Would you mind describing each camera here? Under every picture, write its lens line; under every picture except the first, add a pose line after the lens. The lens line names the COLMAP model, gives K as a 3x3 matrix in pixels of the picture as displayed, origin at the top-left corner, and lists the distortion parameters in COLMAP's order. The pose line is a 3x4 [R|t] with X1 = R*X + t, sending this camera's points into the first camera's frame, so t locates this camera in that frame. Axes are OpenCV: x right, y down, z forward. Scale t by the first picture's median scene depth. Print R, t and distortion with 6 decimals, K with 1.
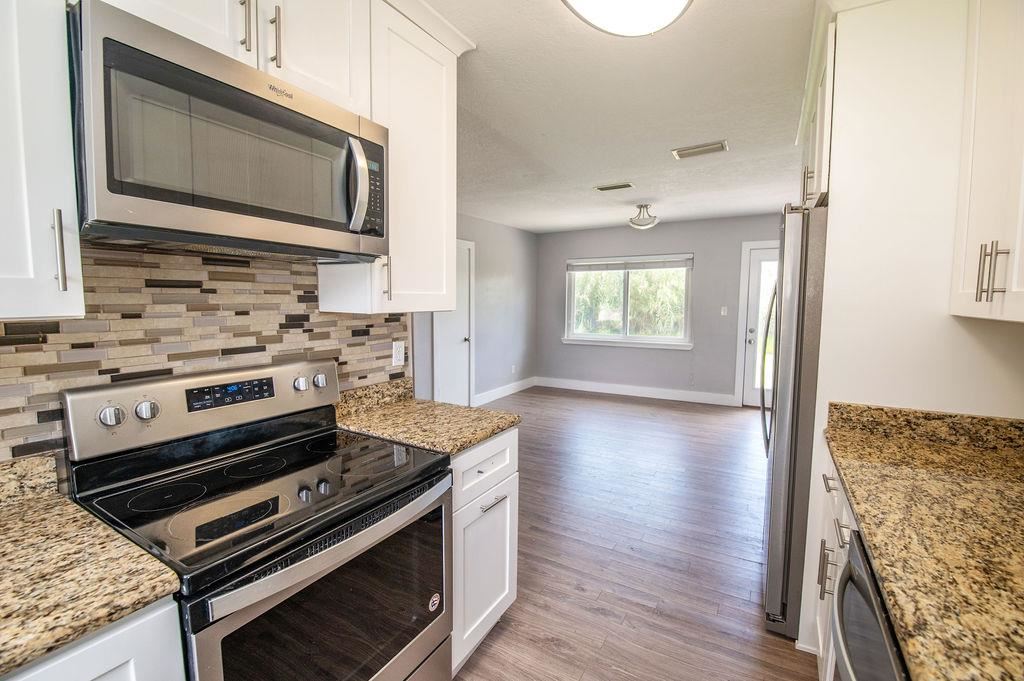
lens RADIAL K [[444.2, 0, 508.4], [0, 444.2, 340.4], [0, 0, 1]] dist [-0.005057, -0.008860]
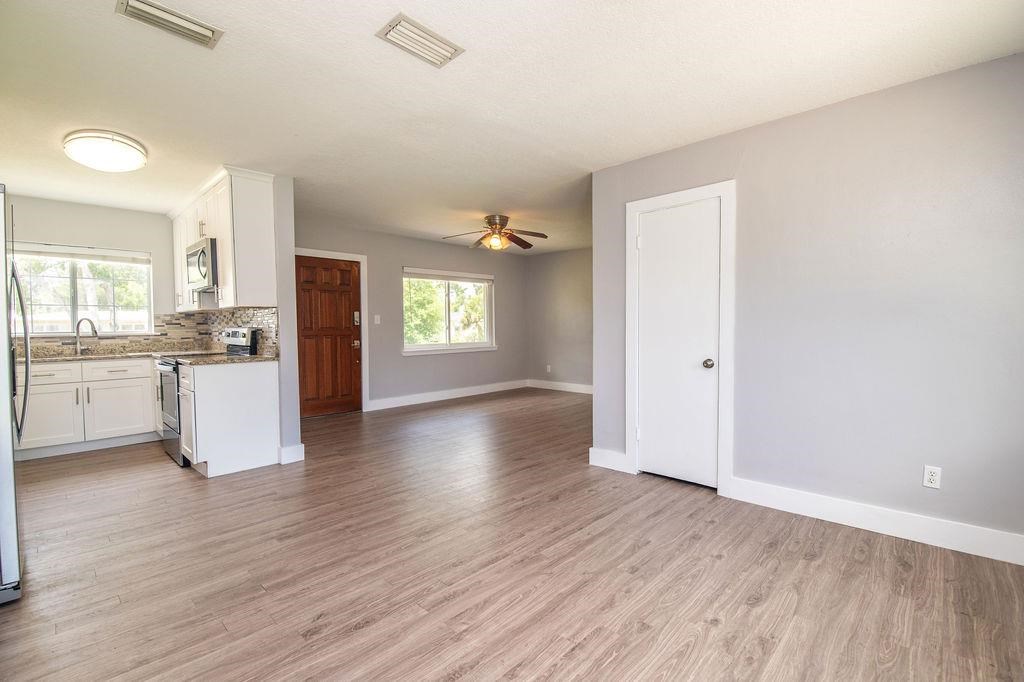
lens RADIAL K [[444.2, 0, 506.1], [0, 444.2, 342.6], [0, 0, 1]] dist [-0.005057, -0.008860]
pose [[-0.227630, 0.035608, -0.973096, 0.434655], [-0.077948, 0.995458, 0.054661, -0.034482], [0.970623, 0.088293, -0.223821, 0.767541]]
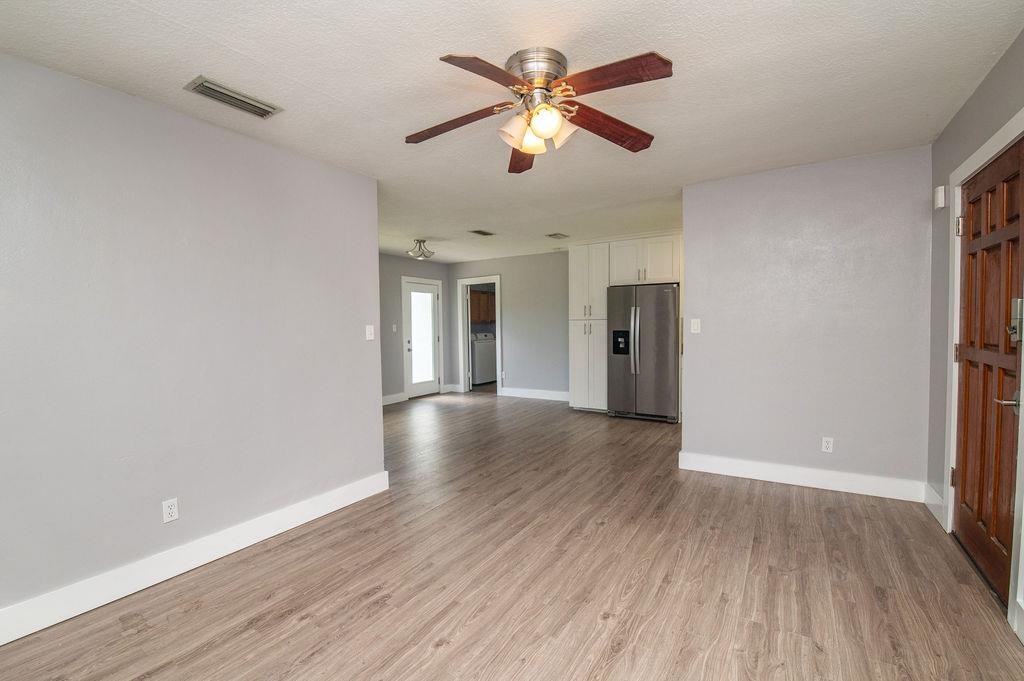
lens RADIAL K [[444.2, 0, 511.0], [0, 444.2, 339.6], [0, 0, 1]] dist [-0.005057, -0.008860]
pose [[0.025434, -0.039192, 0.998908, -0.695748], [0.101924, 0.994126, 0.036409, -0.040671], [-0.994467, 0.100887, 0.029279, 0.568970]]
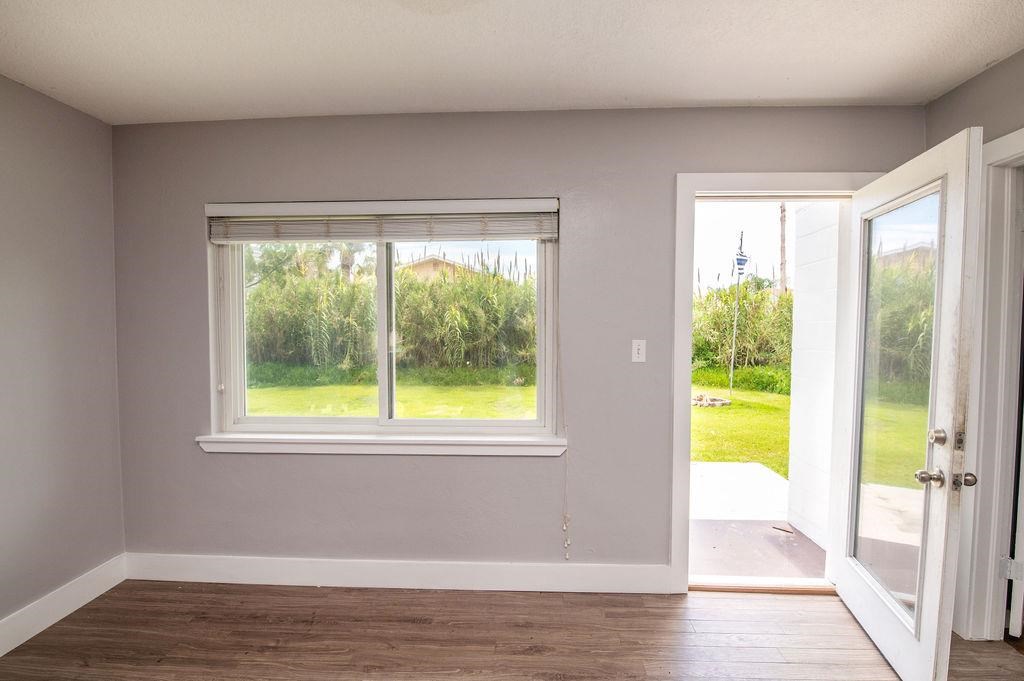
lens RADIAL K [[444.2, 0, 517.7], [0, 444.2, 347.1], [0, 0, 1]] dist [-0.005057, -0.008860]
pose [[0.879565, -0.024238, 0.475162, 0.189241], [0.043277, 0.998637, -0.029168, -0.056406], [-0.473807, 0.046219, 0.879415, 0.637300]]
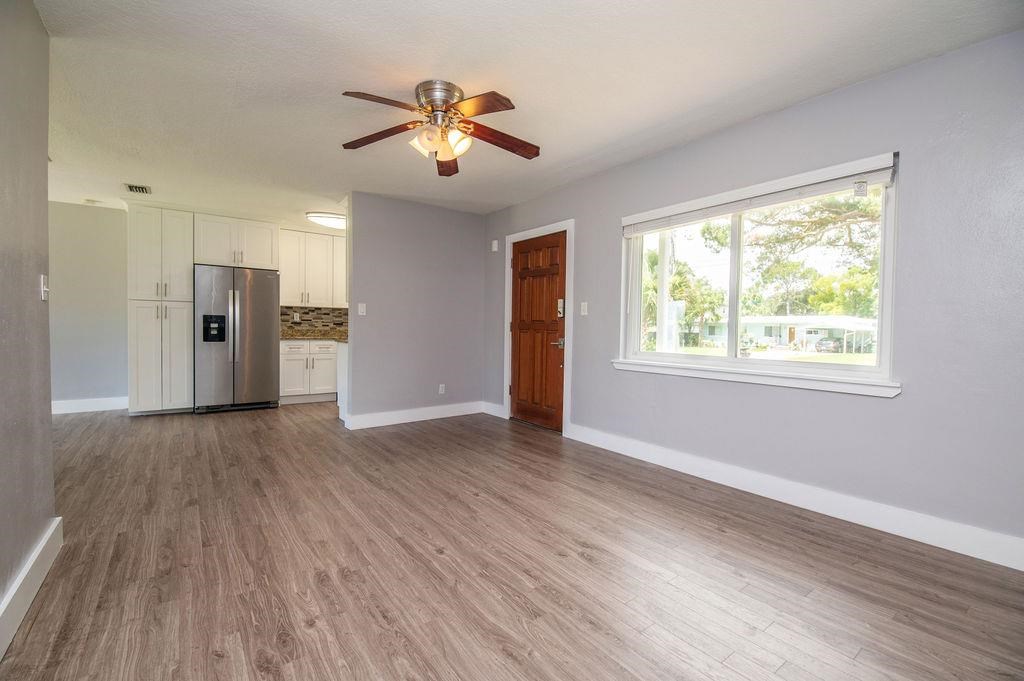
lens RADIAL K [[444.2, 0, 510.5], [0, 444.2, 342.2], [0, 0, 1]] dist [-0.005057, -0.008860]
pose [[-0.923959, -0.028985, 0.381393, -0.596285], [0.017163, 0.992978, 0.117044, -0.039388], [-0.382107, 0.114690, -0.916973, 0.913885]]
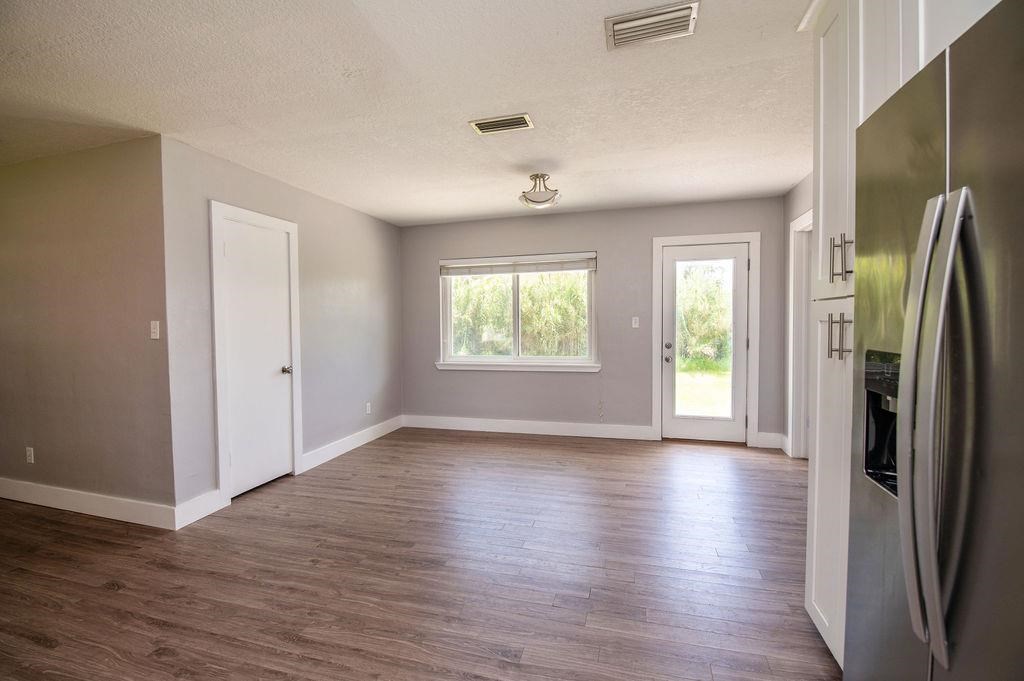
lens RADIAL K [[444.2, 0, 508.5], [0, 444.2, 335.1], [0, 0, 1]] dist [-0.005057, -0.008860]
pose [[0.965938, -0.018686, 0.258098, 0.048764], [0.035486, 0.997532, -0.060585, -0.001949], [-0.256329, 0.067680, 0.964217, 0.252900]]
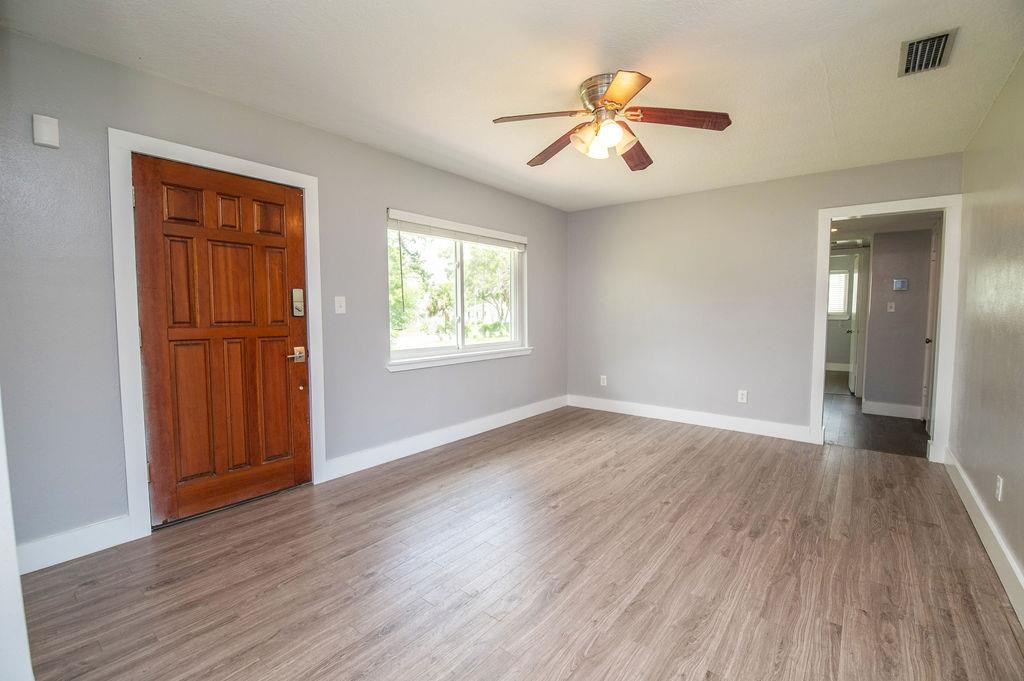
lens RADIAL K [[444.2, 0, 516.9], [0, 444.2, 340.3], [0, 0, 1]] dist [-0.005057, -0.008860]
pose [[-0.122737, 0.058148, -0.990734, 0.025755], [-0.084153, 0.994077, 0.068770, -0.021406], [0.988865, 0.091814, -0.117117, 0.531355]]
